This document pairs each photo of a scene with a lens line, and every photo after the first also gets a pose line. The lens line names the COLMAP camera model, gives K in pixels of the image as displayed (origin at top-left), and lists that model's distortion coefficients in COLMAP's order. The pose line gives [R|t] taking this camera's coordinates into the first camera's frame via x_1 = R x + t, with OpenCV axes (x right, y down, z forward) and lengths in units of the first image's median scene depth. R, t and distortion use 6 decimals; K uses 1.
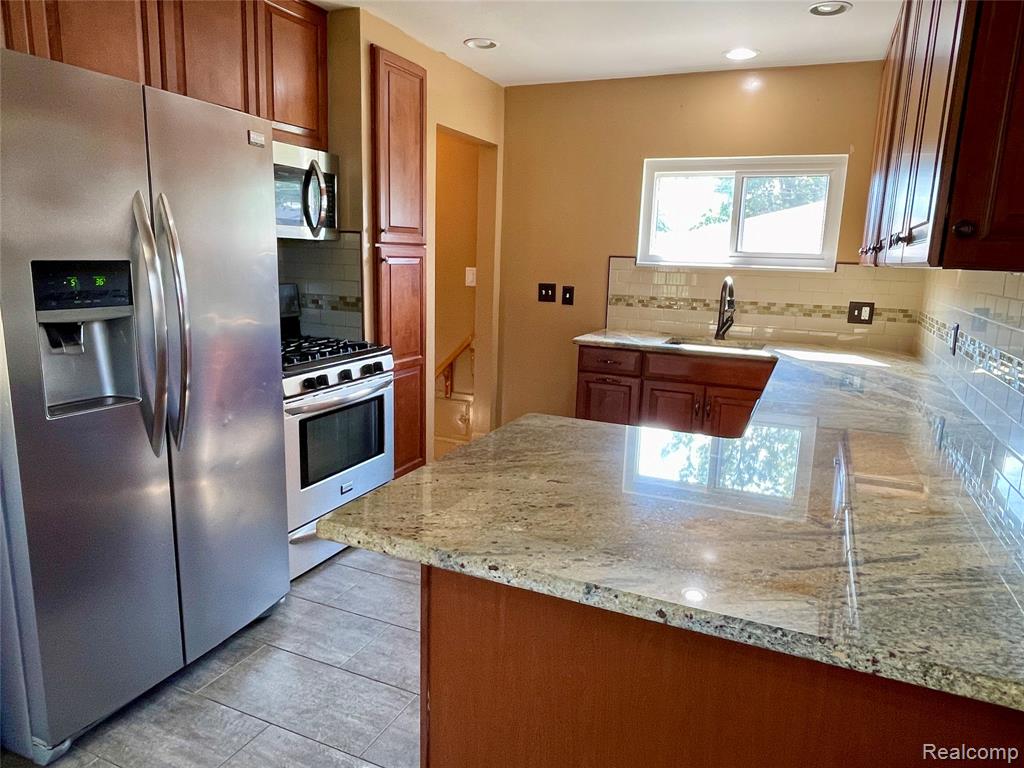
lens RADIAL K [[682.4, 0, 512.0], [0, 682.4, 384.0], [0, 0, 1]] dist [0.001112, -0.000383]
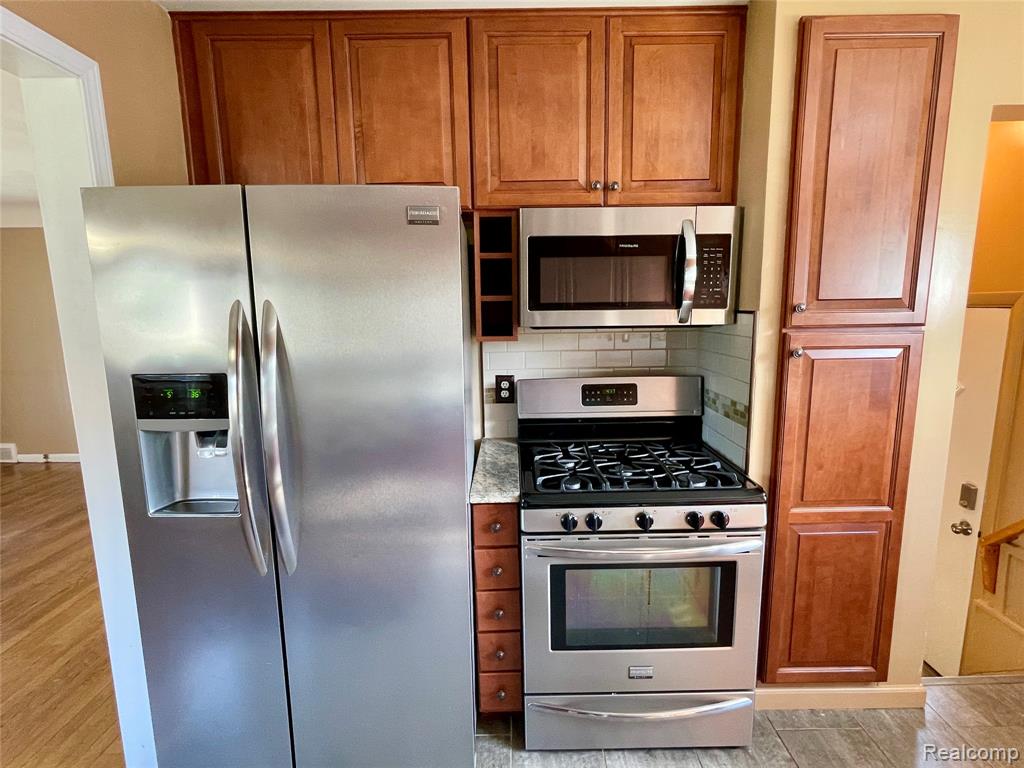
lens RADIAL K [[493.6, 0, 512.0], [0, 493.6, 384.0], [0, 0, 1]] dist [-0.001440, -0.000081]
pose [[0.417545, 0.100835, -0.903044, 0.123679], [-0.146883, 0.988243, 0.042433, -0.134858], [0.896706, 0.114924, 0.427447, 0.570980]]
